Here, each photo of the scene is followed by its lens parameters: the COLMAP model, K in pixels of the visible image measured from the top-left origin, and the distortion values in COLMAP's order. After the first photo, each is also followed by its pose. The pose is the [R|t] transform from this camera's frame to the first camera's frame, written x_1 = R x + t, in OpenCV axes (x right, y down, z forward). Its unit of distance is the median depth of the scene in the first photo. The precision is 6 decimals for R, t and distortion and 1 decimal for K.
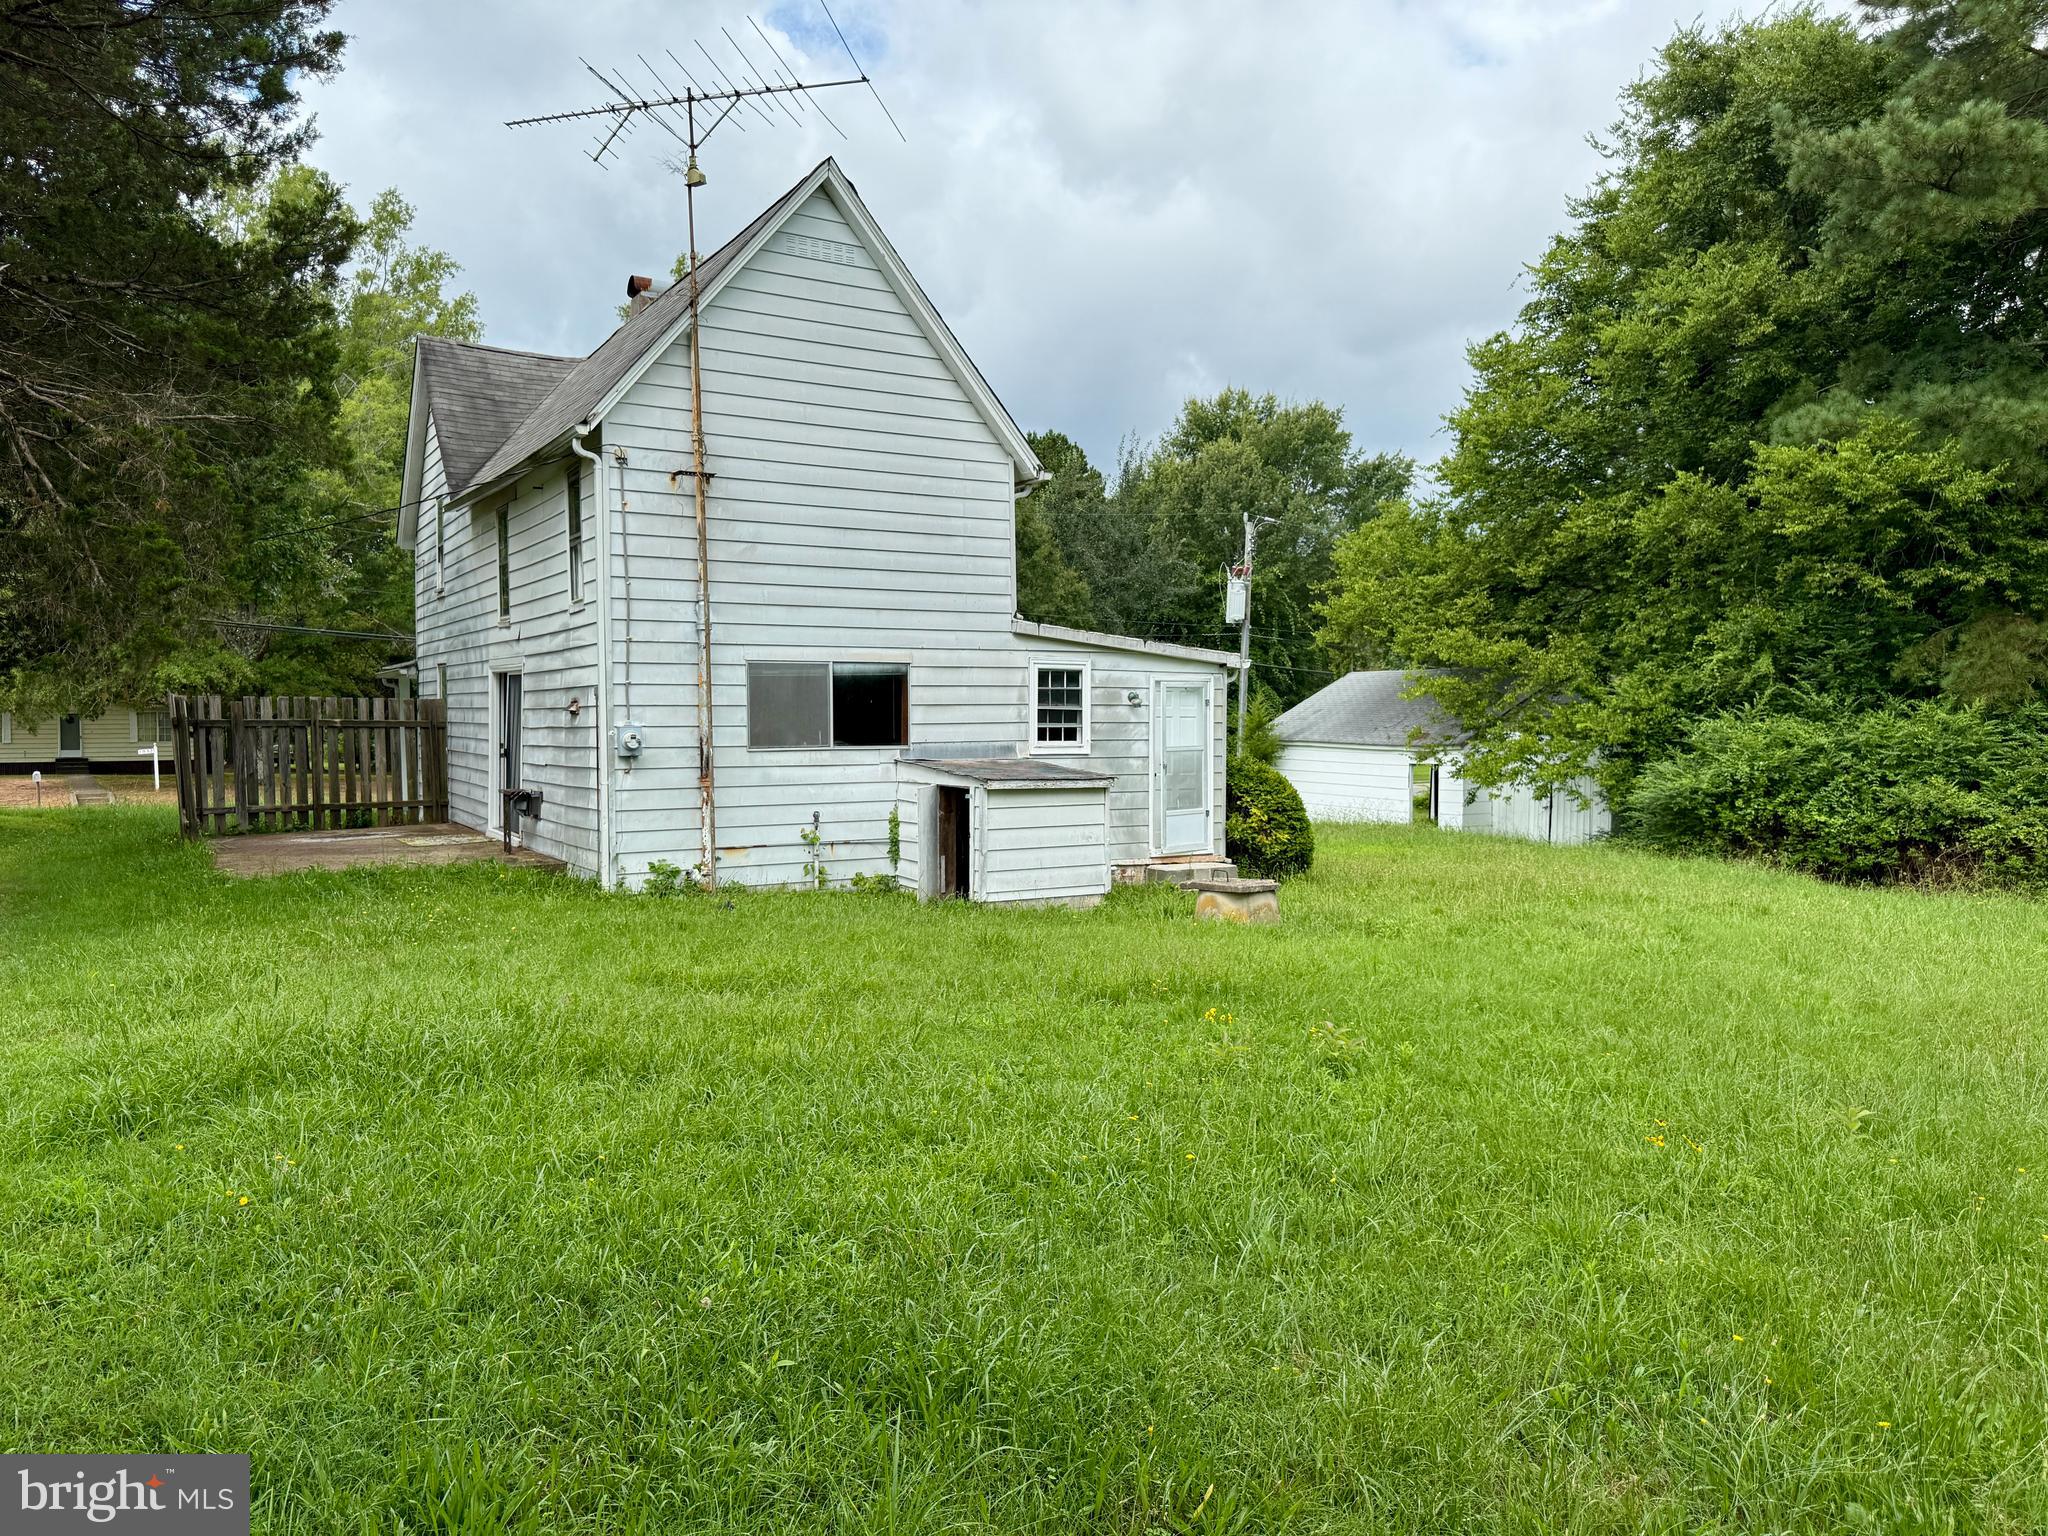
lens RADIAL K [[1448.6, 0, 1024.0], [0, 1448.6, 768.0], [0, 0, 1]] dist [0.110940, -0.166542]
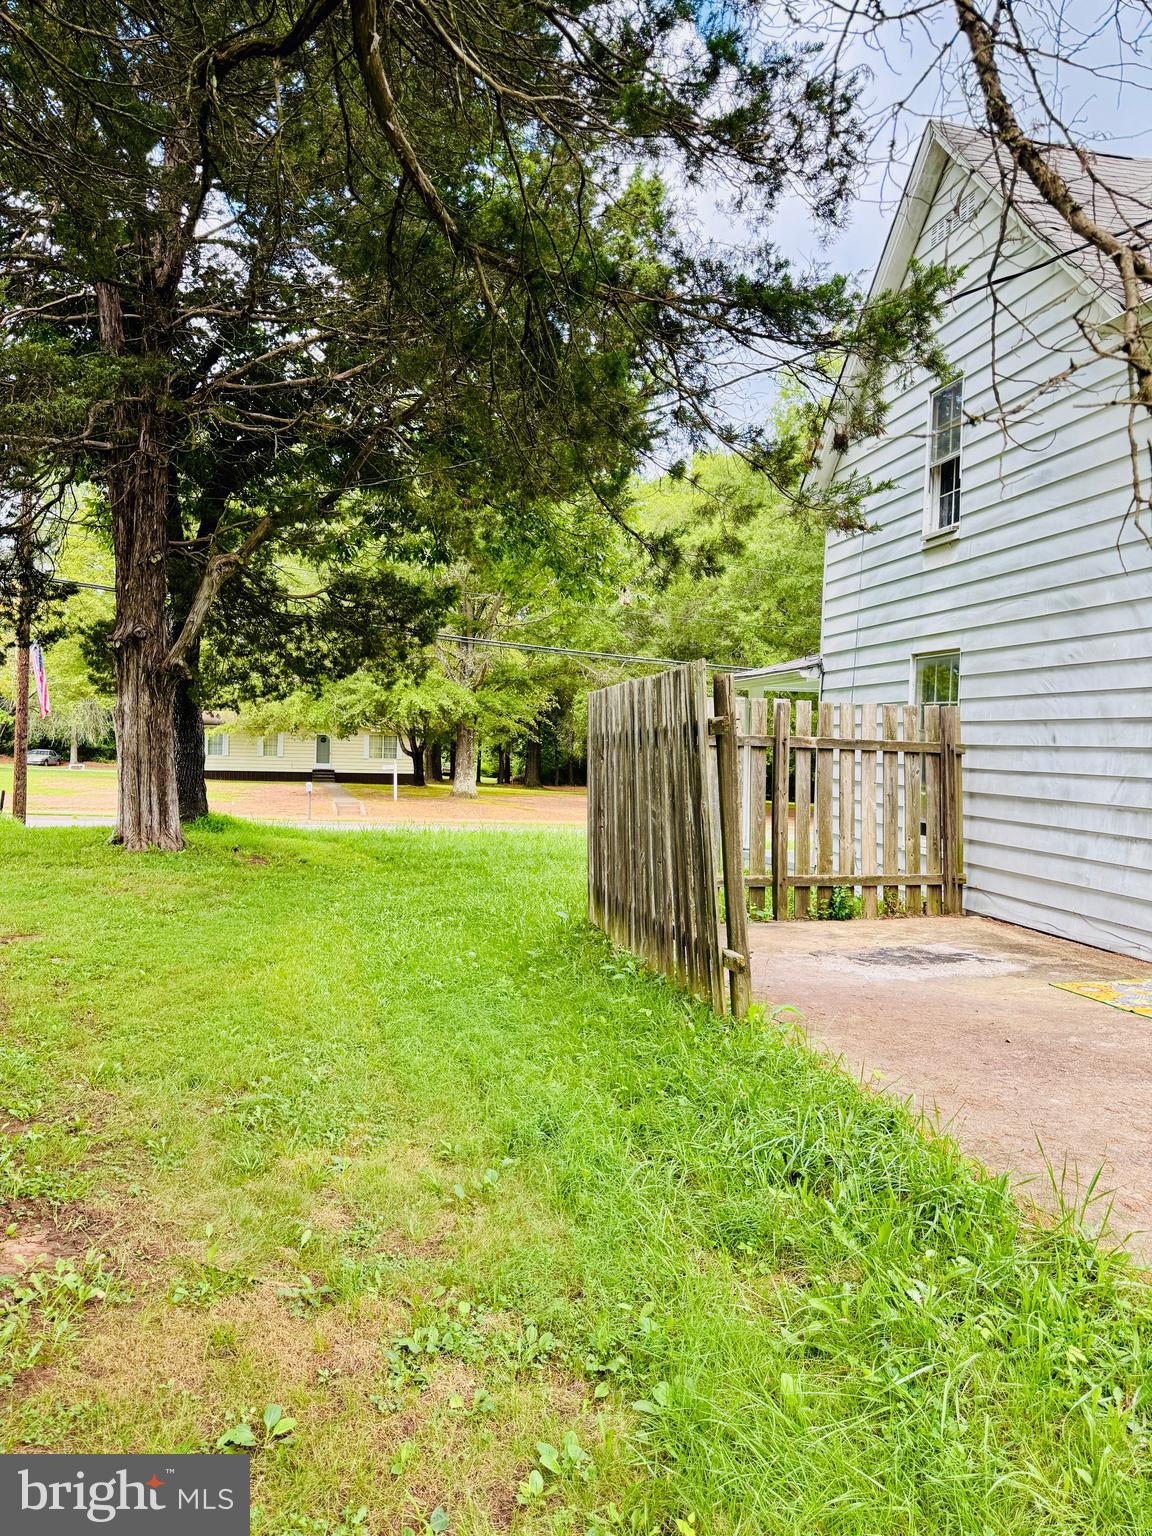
lens RADIAL K [[1086.5, 0, 562.0], [0, 1086.5, 772.6], [0, 0, 1]] dist [0.110940, -0.166542]
pose [[0.939895, 0.031748, -0.339983, -0.316273], [-0.036195, 0.999322, -0.006743, -0.009150], [0.339539, 0.018643, 0.940407, 0.418621]]
